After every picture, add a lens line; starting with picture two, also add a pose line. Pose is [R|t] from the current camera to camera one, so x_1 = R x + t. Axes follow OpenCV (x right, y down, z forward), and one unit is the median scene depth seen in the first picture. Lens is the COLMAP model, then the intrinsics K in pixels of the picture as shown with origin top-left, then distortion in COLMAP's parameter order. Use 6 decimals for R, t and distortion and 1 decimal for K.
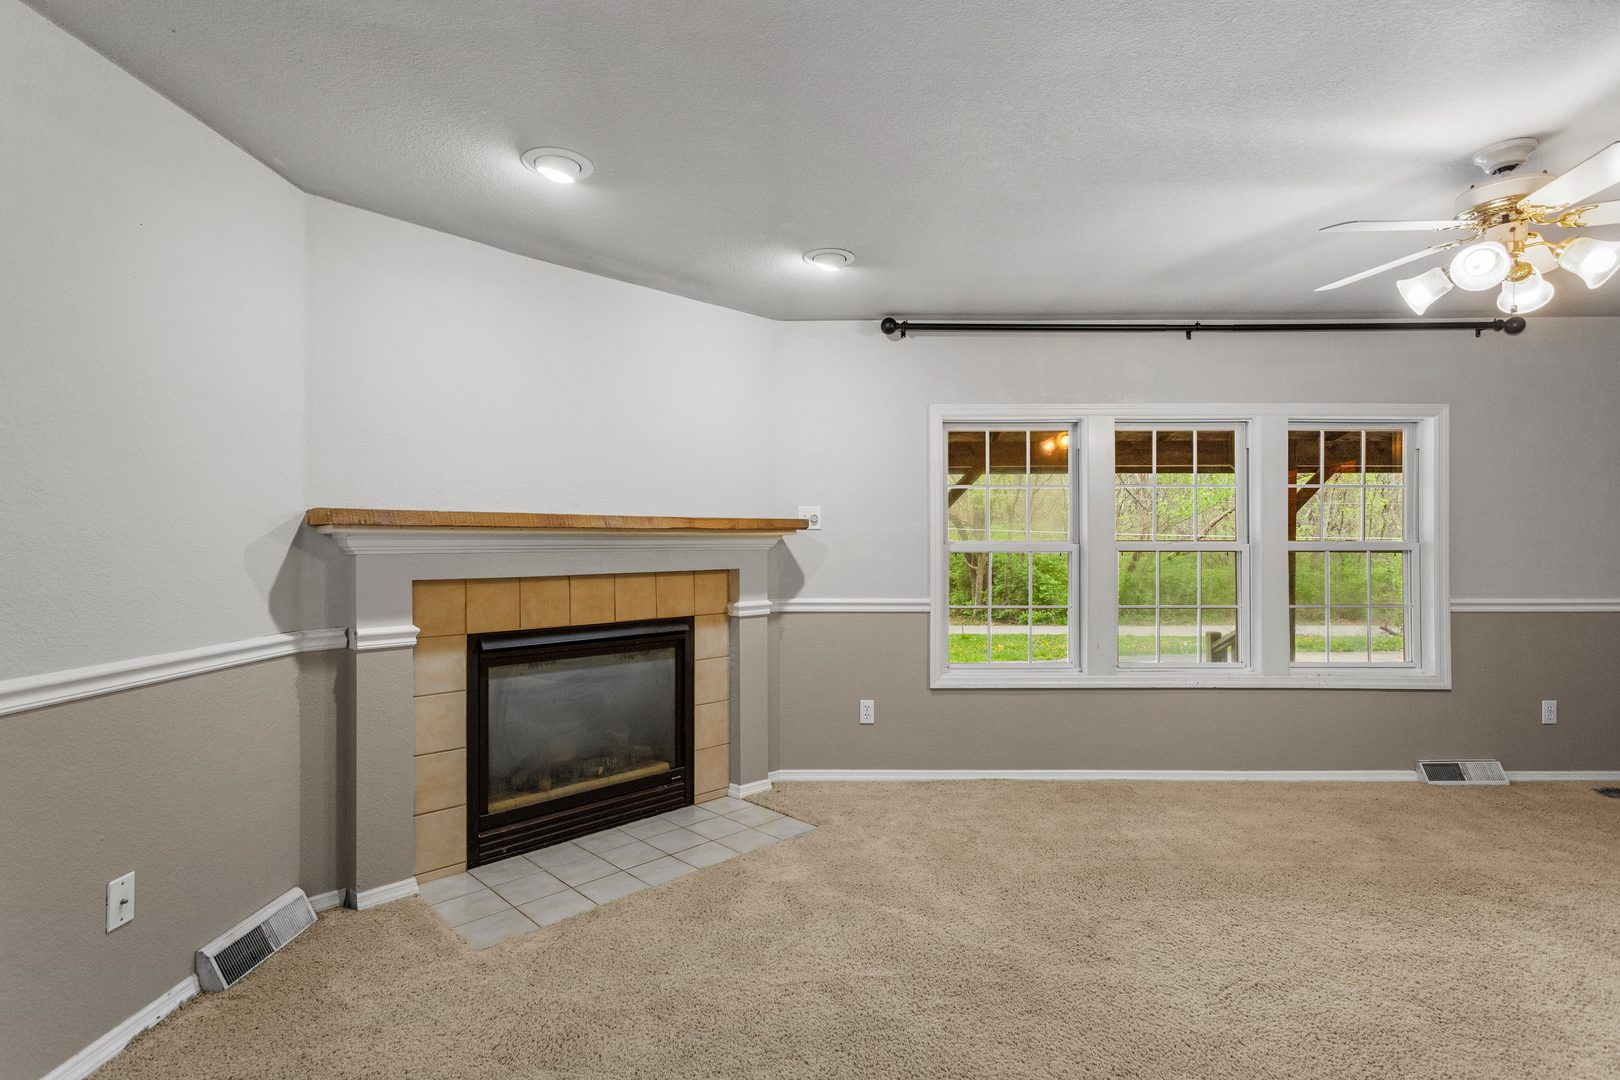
lens RADIAL K [[784.6, 0, 807.8], [0, 784.6, 531.1], [0, 0, 1]] dist [0.001976, 0.000845]
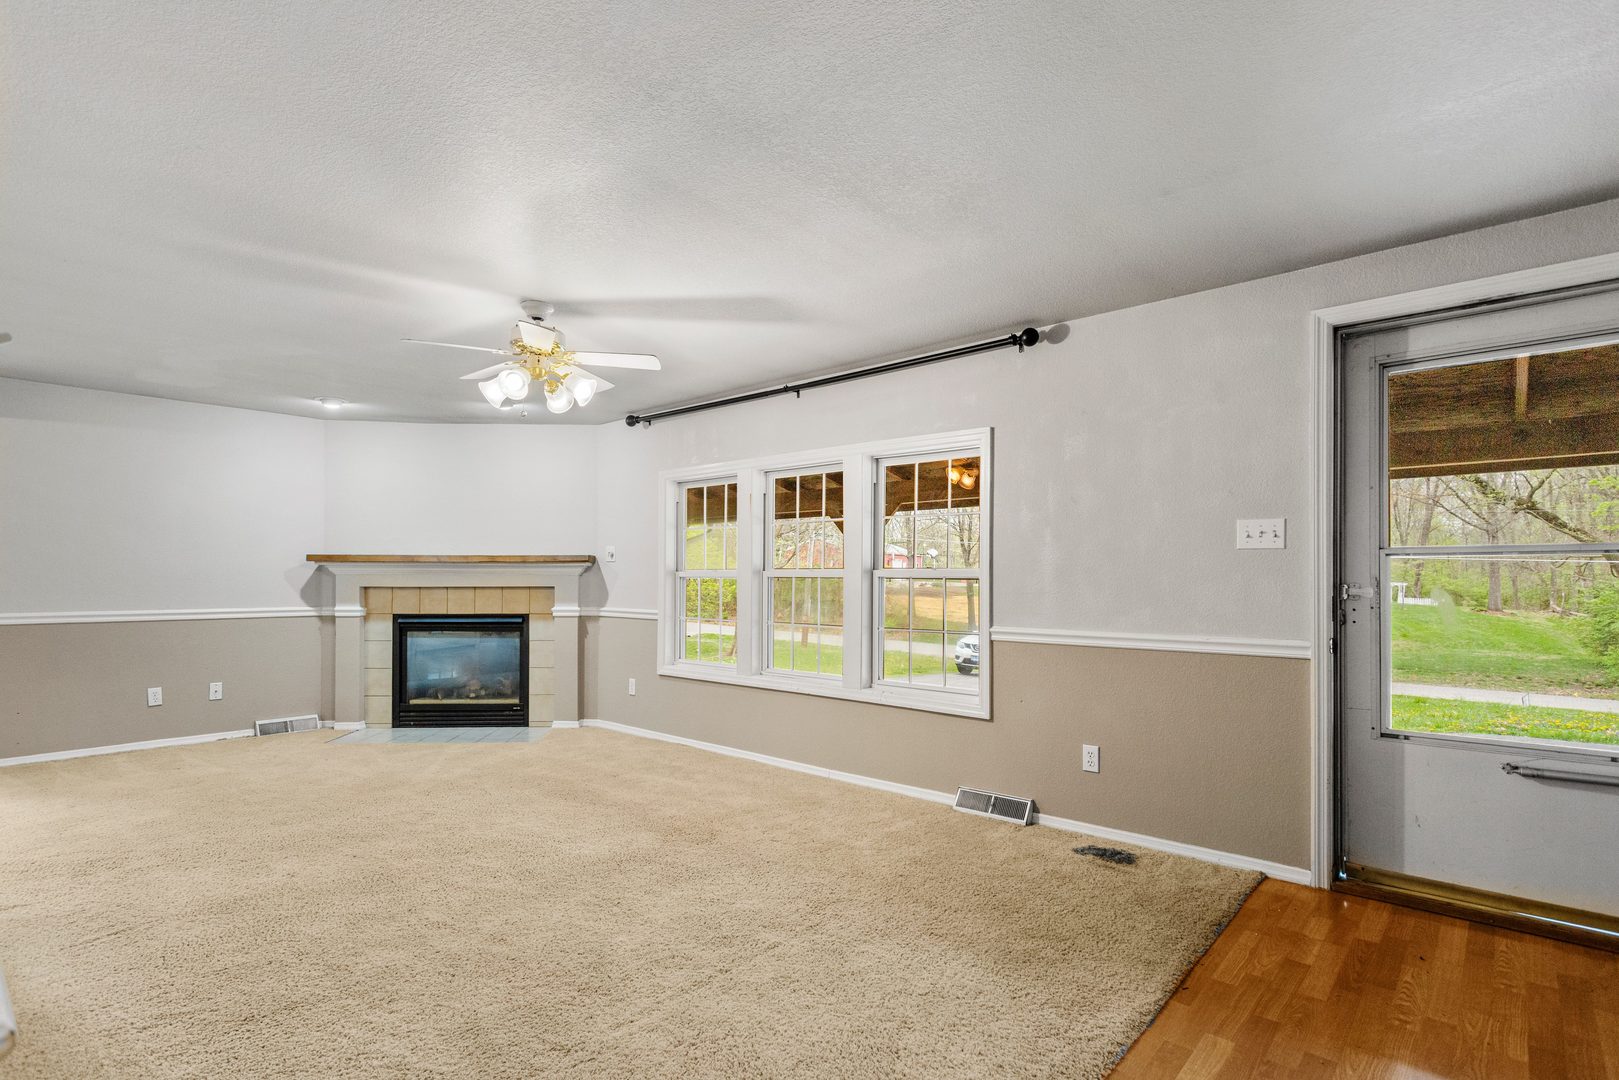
lens RADIAL K [[789.7, 0, 810.3], [0, 789.7, 572.6], [0, 0, 1]] dist [0.000012, 0.000166]
pose [[0.755538, -0.000468, -0.655104, 1.416569], [0.003938, 0.999985, 0.003827, 0.015768], [0.655093, -0.005471, 0.755529, 0.124322]]
